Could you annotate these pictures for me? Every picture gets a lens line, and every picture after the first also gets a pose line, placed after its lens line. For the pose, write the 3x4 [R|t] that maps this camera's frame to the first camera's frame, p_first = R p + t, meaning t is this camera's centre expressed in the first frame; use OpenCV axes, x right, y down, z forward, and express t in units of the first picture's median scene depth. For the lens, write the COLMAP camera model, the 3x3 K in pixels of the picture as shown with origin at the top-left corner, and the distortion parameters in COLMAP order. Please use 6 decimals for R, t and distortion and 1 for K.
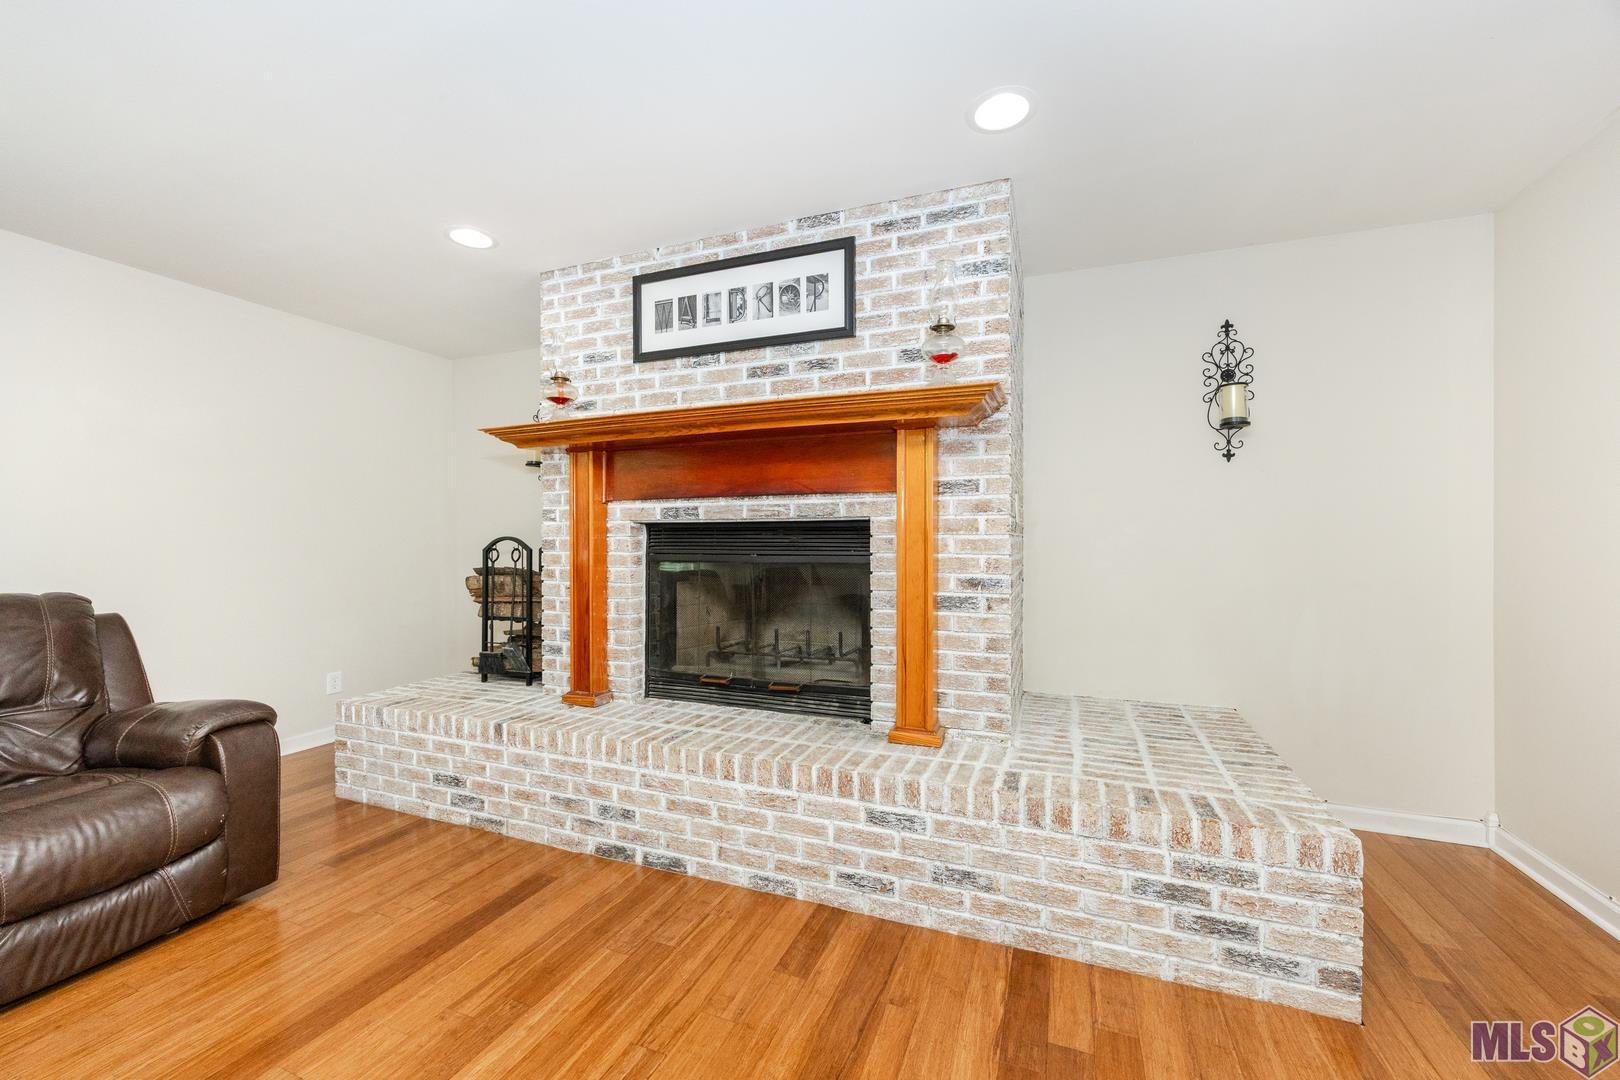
lens RADIAL K [[639.3, 0, 812.8], [0, 639.3, 540.7], [0, 0, 1]] dist [0.000405, 0.000559]
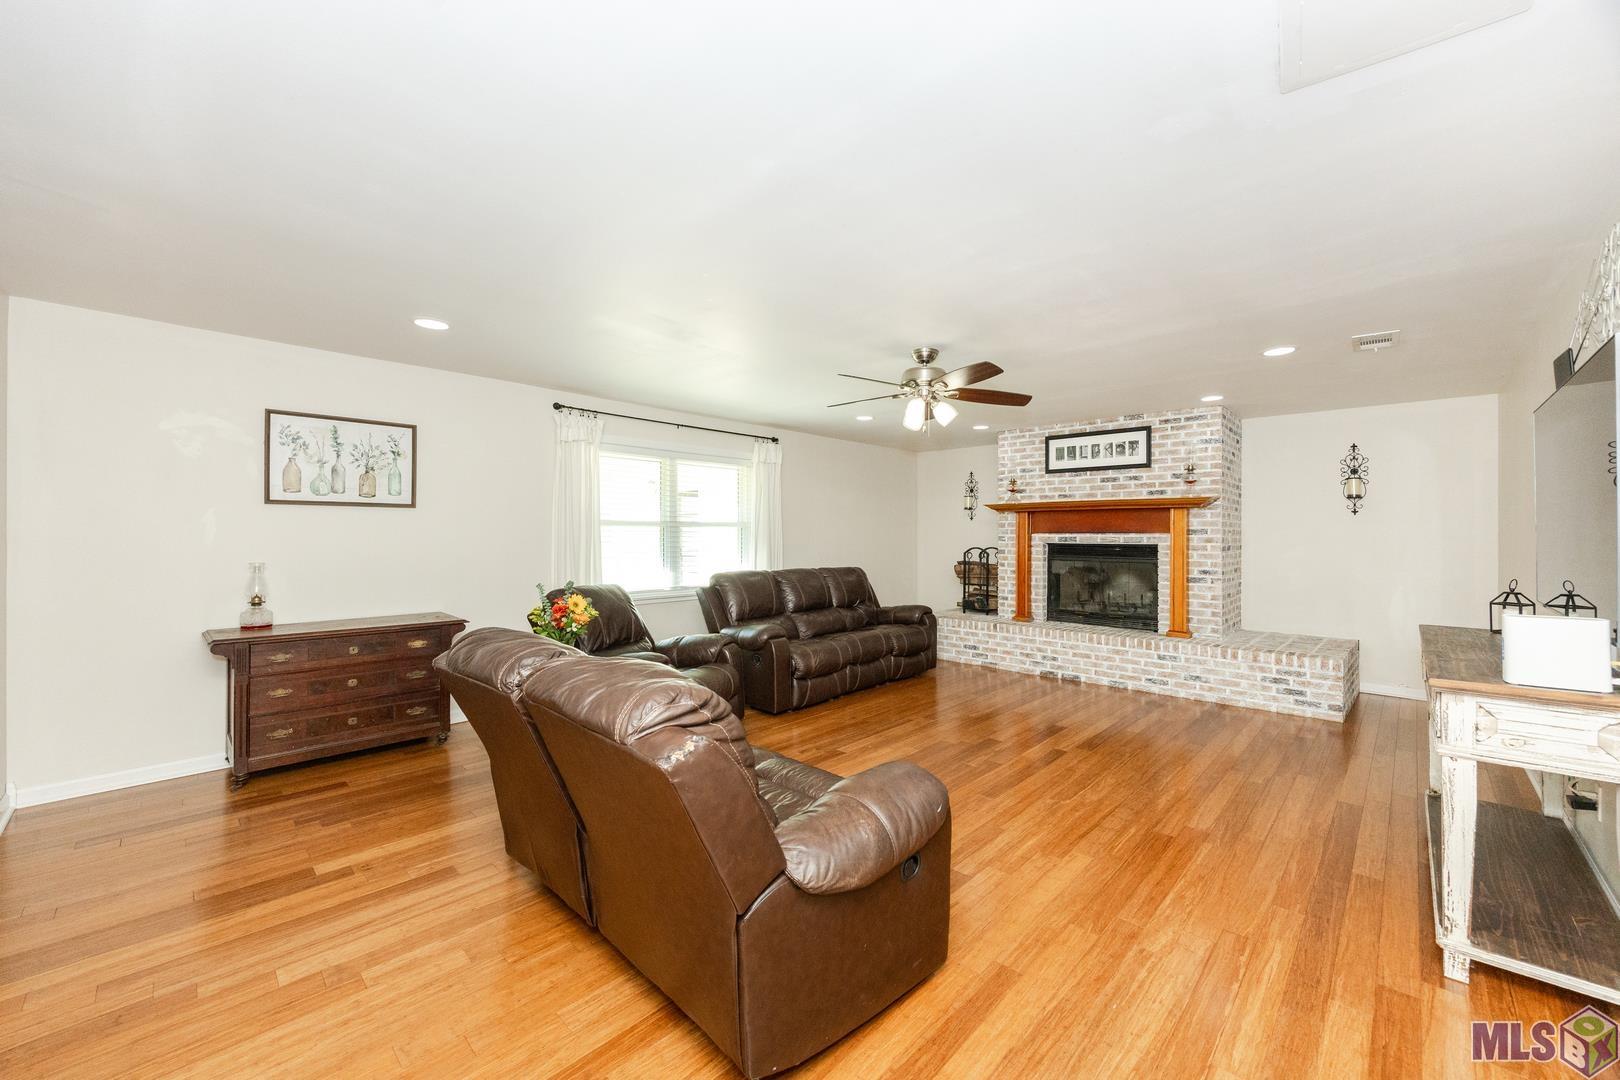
lens RADIAL K [[639.3, 0, 866.4], [0, 639.3, 529.0], [0, 0, 1]] dist [0.000405, 0.000559]
pose [[0.949839, 0.003302, -0.312721, -0.196112], [-0.006964, 0.999920, -0.010595, -0.057255], [0.312661, 0.012242, 0.949786, -1.592385]]
